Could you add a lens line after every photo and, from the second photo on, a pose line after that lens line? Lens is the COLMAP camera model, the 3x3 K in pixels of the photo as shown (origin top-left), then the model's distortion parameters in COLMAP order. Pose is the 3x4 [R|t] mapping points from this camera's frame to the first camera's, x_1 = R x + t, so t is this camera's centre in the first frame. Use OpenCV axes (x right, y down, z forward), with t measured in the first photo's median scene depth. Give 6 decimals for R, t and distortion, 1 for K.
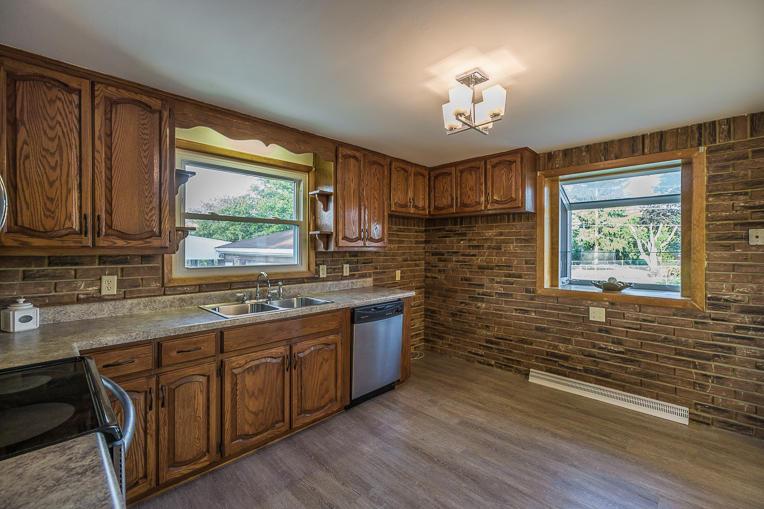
lens RADIAL K [[332.8, 0, 386.2], [0, 332.8, 249.2], [0, 0, 1]] dist [-0.003962, 0.000693]
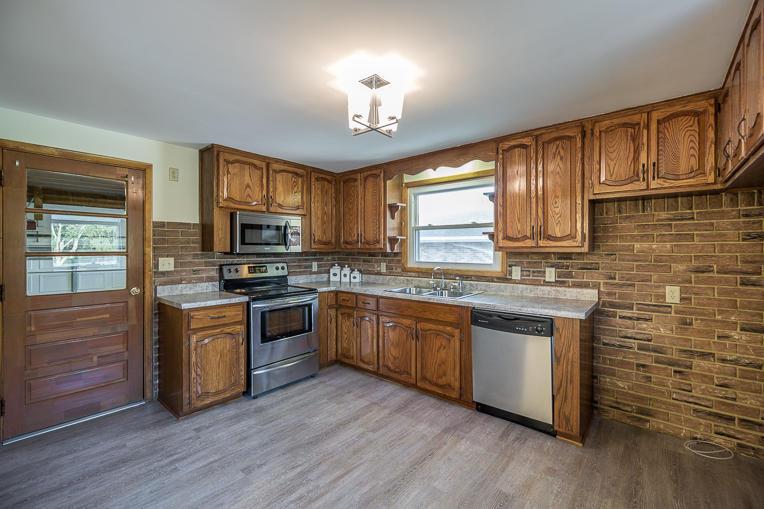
lens RADIAL K [[332.8, 0, 386.3], [0, 332.8, 250.0], [0, 0, 1]] dist [-0.003962, 0.000693]
pose [[0.069759, 0.003046, -0.997559, 0.736666], [-0.002562, 0.999993, 0.002874, -0.000937], [0.997561, 0.002355, 0.069766, 0.563661]]
